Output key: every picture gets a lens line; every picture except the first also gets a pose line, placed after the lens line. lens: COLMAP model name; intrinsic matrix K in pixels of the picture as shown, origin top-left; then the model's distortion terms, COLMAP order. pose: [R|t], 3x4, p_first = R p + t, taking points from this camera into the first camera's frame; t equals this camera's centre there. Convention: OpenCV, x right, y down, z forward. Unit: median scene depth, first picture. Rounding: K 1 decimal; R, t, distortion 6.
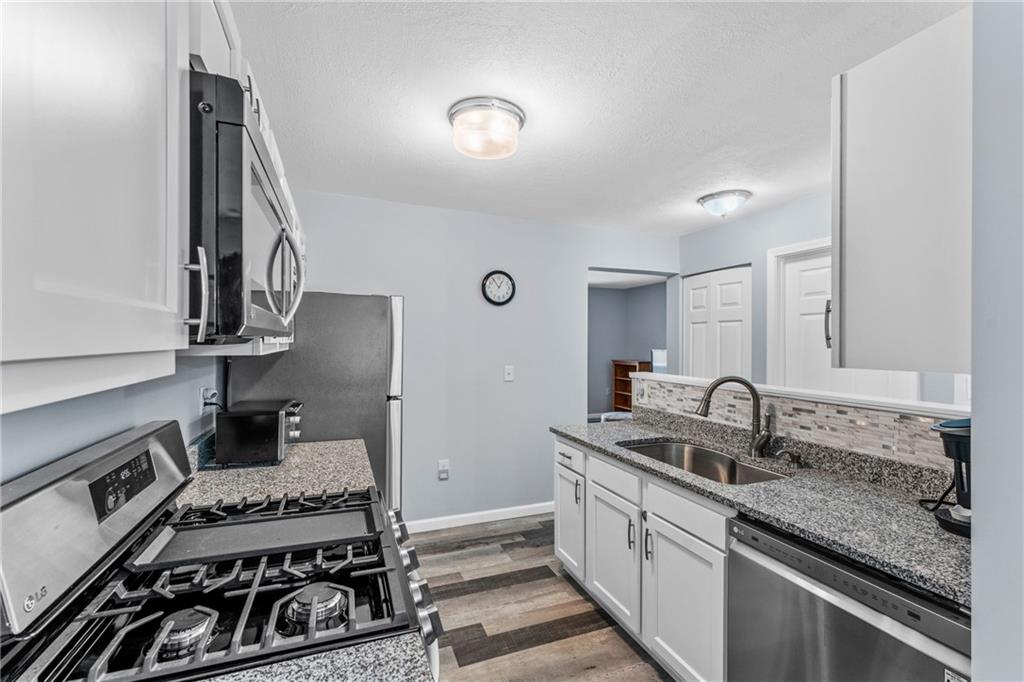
lens RADIAL K [[428.1, 0, 500.6], [0, 428.1, 343.3], [0, 0, 1]] dist [-0.000465, -0.000053]
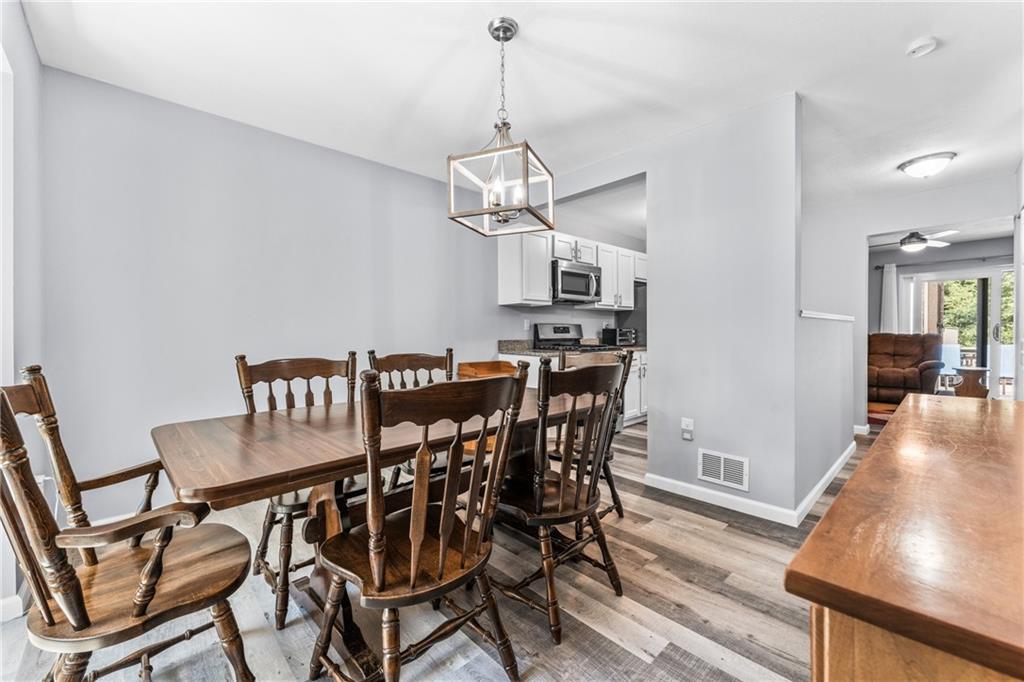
lens RADIAL K [[409.8, 0, 512.0], [0, 409.8, 333.7], [0, 0, 1]] dist [0.001383, 0.000092]
pose [[0.394616, 0.000936, -0.918846, 1.130381], [-0.000318, 1.000000, 0.000883, 0.118942], [0.918846, -0.000056, 0.394616, -0.498851]]
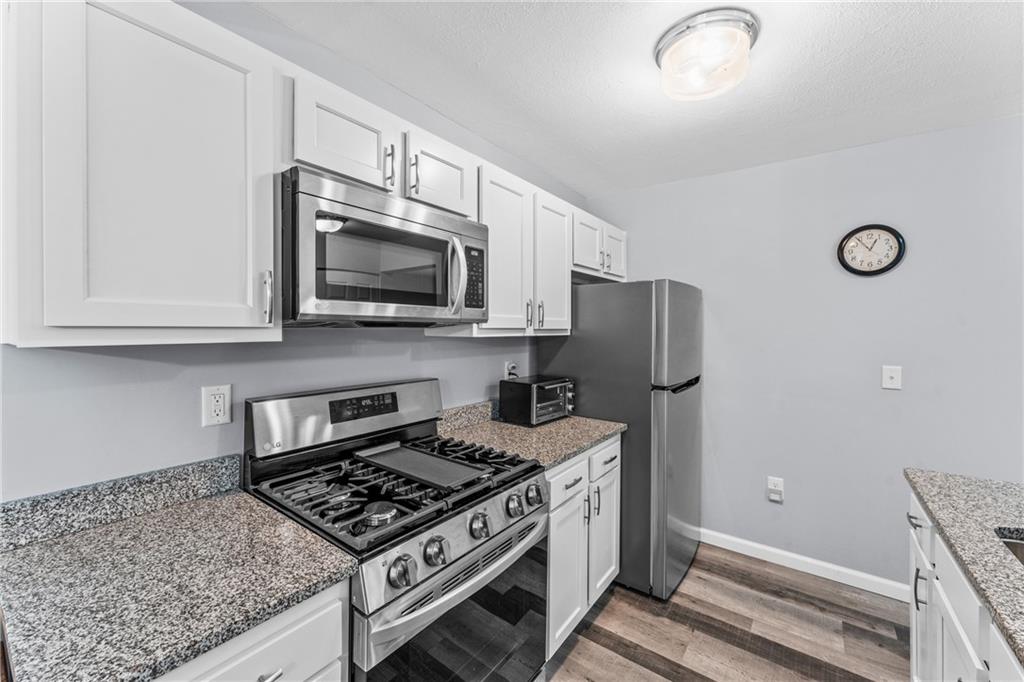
lens RADIAL K [[409.8, 0, 512.0], [0, 409.8, 333.7], [0, 0, 1]] dist [0.001383, 0.000092]
pose [[0.542191, 0.007127, -0.840225, 0.270447], [-0.006980, 0.999968, 0.003977, 0.006033], [0.840227, 0.003708, 0.542223, 0.193803]]
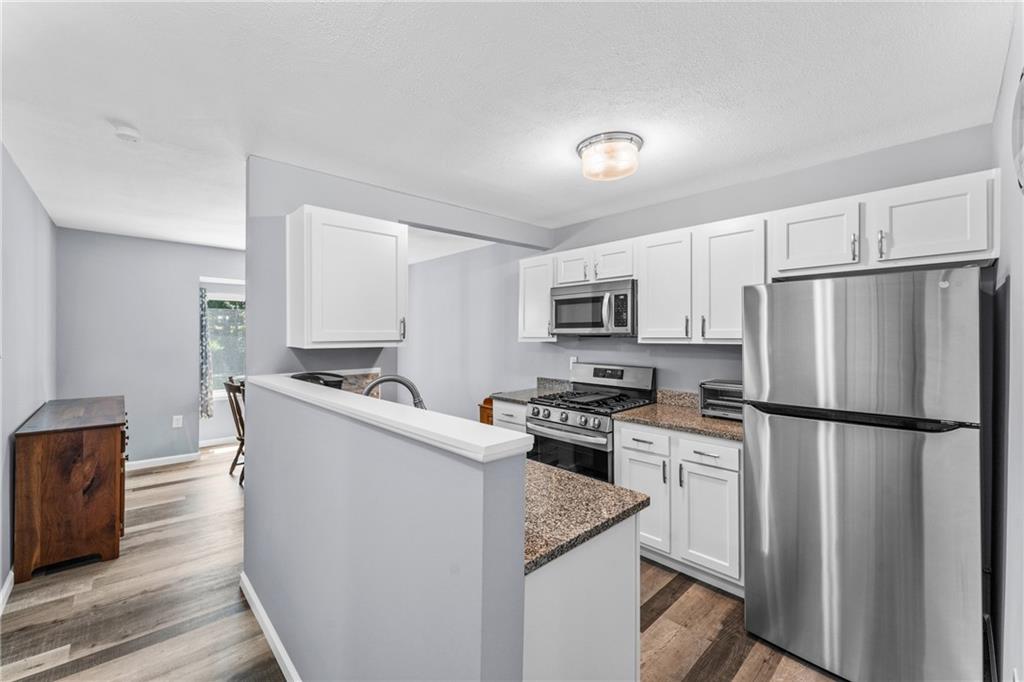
lens RADIAL K [[409.8, 0, 512.0], [0, 409.8, 333.7], [0, 0, 1]] dist [0.001383, 0.000092]
pose [[-0.918571, -0.005356, -0.395220, 0.436464], [-0.005381, 0.999985, -0.001045, -0.006460], [0.395220, 0.001167, -0.918586, 1.298552]]
